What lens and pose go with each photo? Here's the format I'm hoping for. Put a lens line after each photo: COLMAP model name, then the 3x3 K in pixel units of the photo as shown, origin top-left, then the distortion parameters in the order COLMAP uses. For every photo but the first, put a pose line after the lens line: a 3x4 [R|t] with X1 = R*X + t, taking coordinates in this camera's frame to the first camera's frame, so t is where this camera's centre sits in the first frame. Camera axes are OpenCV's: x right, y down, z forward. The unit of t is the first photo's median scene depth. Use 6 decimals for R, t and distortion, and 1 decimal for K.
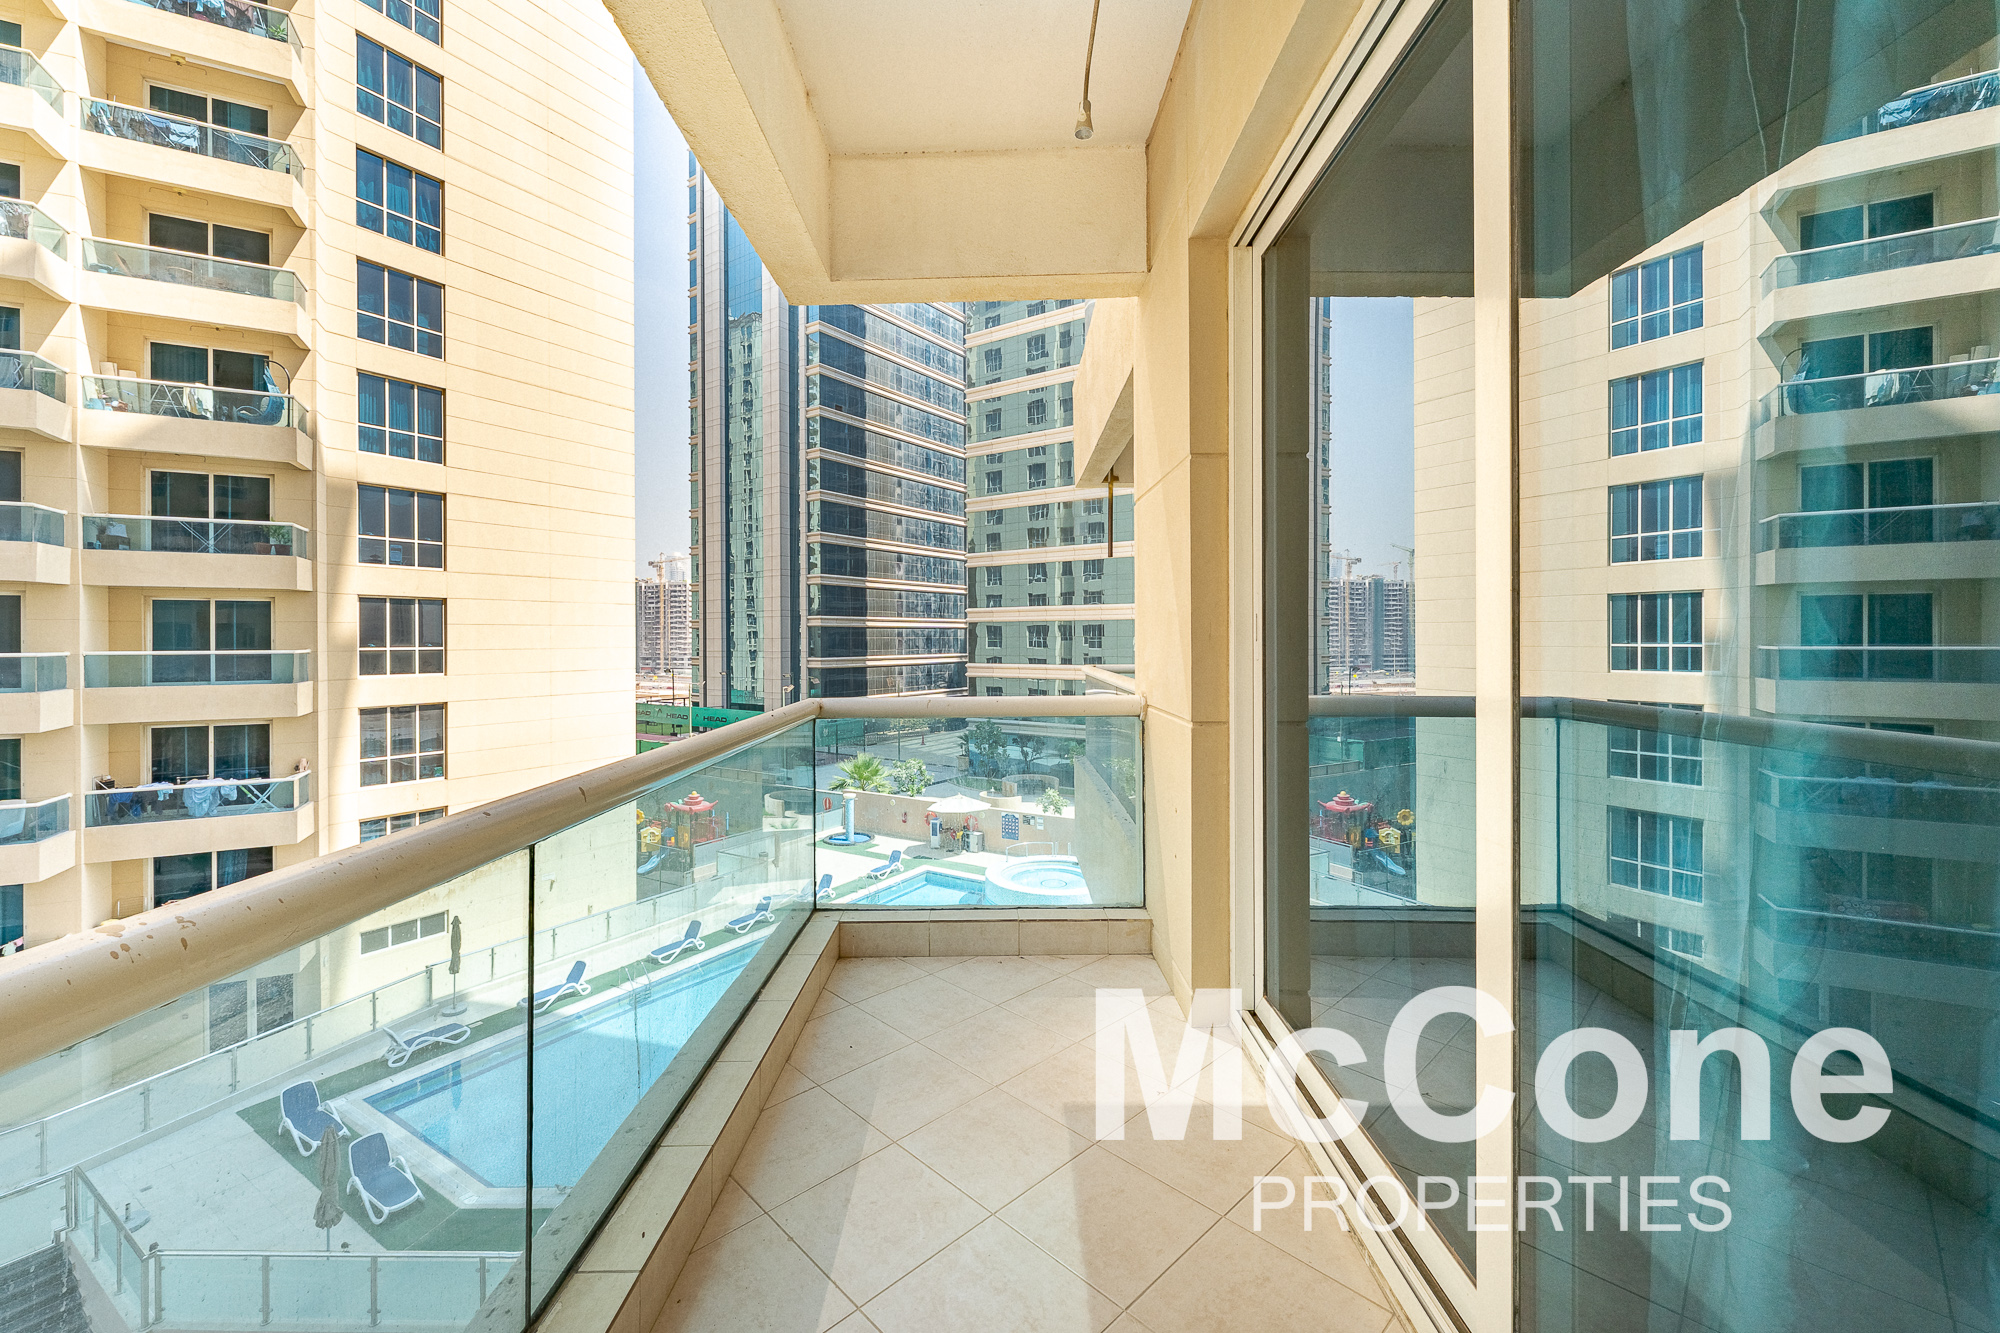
lens RADIAL K [[792.5, 0, 993.5], [0, 792.5, 634.1], [0, 0, 1]] dist [0.001510, 0.000241]
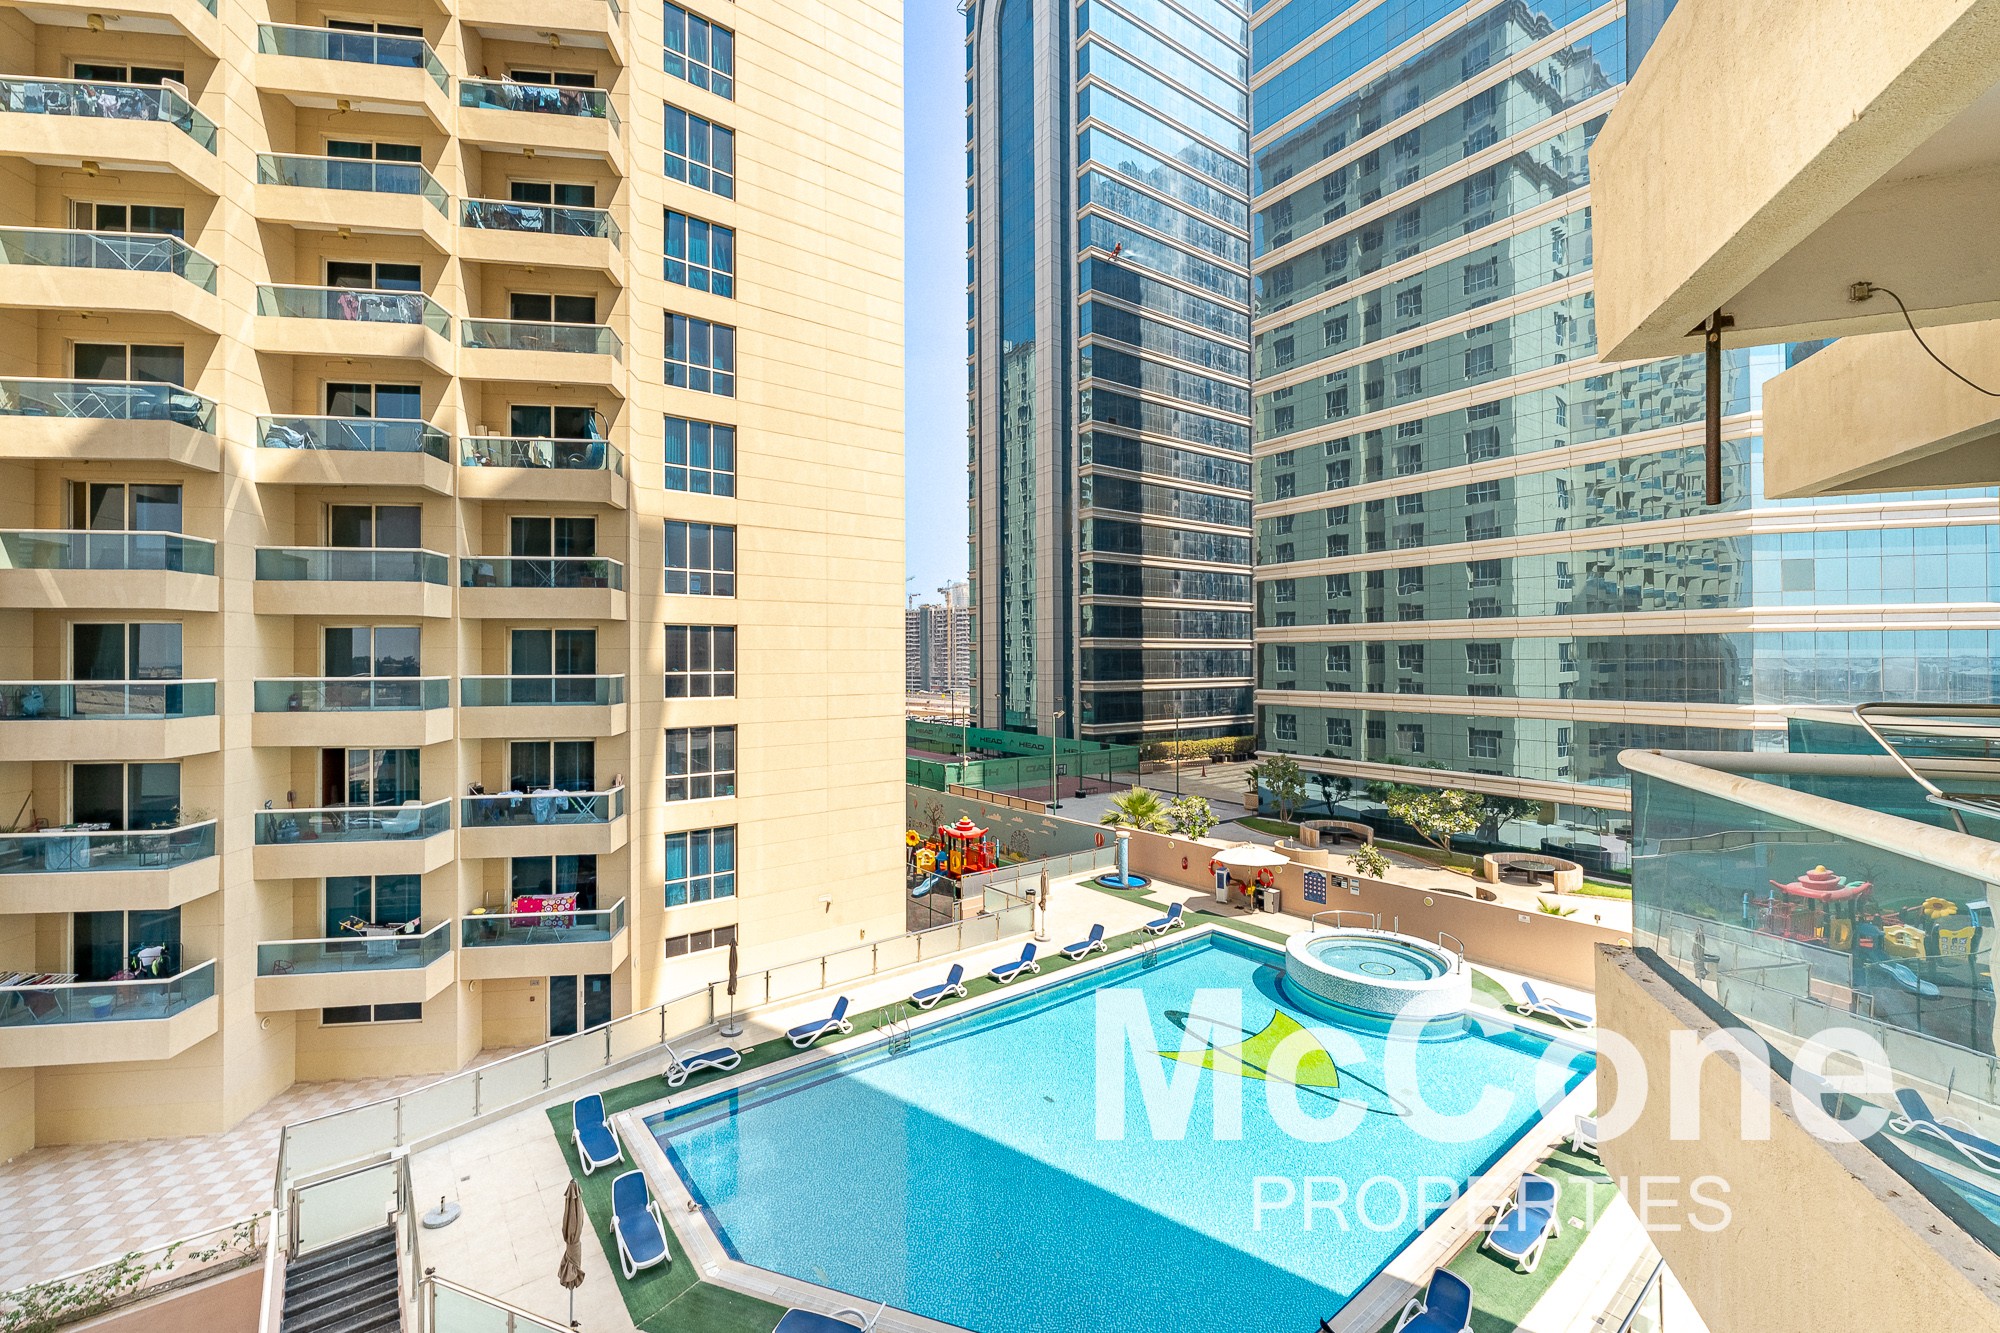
lens RADIAL K [[784.8, 0, 974.8], [0, 784.8, 654.6], [0, 0, 1]] dist [0.001138, -0.000006]
pose [[0.932803, -0.001682, -0.360384, -0.022656], [0.001675, 0.999999, -0.000331, -0.004940], [0.360384, -0.000295, 0.932804, 0.145441]]
